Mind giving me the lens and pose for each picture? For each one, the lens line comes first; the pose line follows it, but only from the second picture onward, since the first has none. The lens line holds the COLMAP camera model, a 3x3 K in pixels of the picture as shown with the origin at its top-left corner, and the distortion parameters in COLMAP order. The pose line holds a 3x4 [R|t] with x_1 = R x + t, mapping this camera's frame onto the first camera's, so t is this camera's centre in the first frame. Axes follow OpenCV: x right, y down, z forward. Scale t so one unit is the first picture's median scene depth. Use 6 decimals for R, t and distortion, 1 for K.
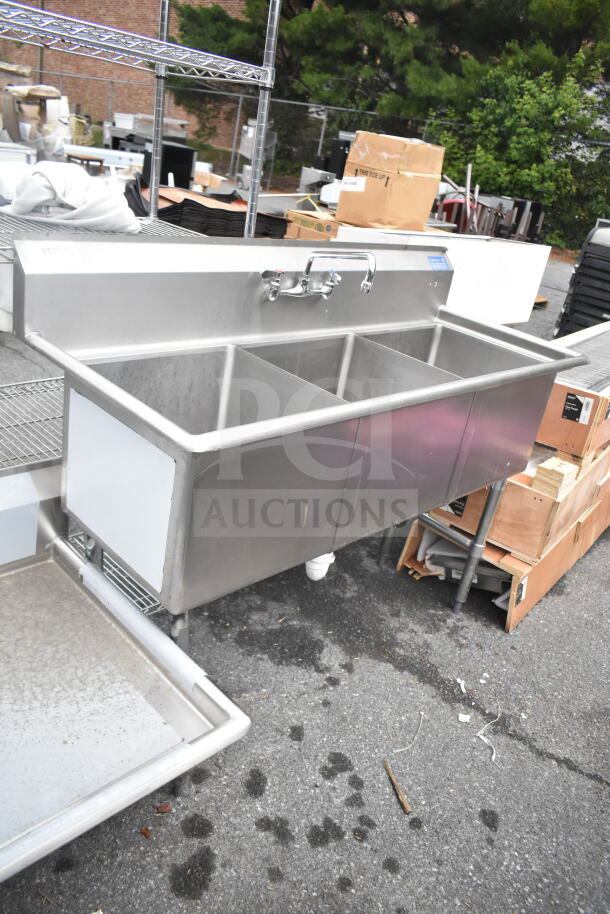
lens RADIAL K [[704.1, 0, 305.0], [0, 704.1, 457.0], [0, 0, 1]] dist [-0.012572, -0.001985]
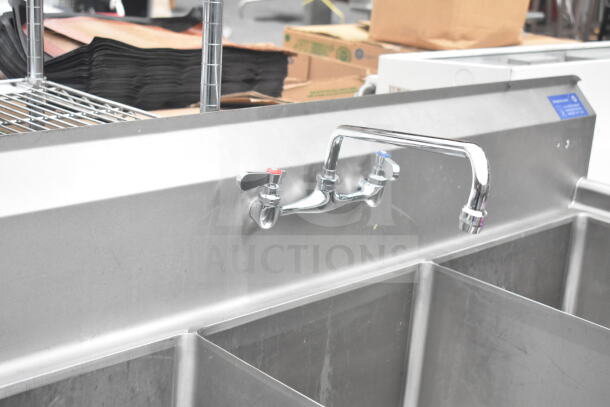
lens RADIAL K [[986.0, 0, 305.0], [0, 986.0, 203.5], [0, 0, 1]] dist [0.008201, -0.086578]
pose [[0.996064, -0.084030, -0.028205, 0.001301], [0.079284, 0.986921, -0.140362, -0.124769], [0.039631, 0.137573, 0.989698, 0.277652]]
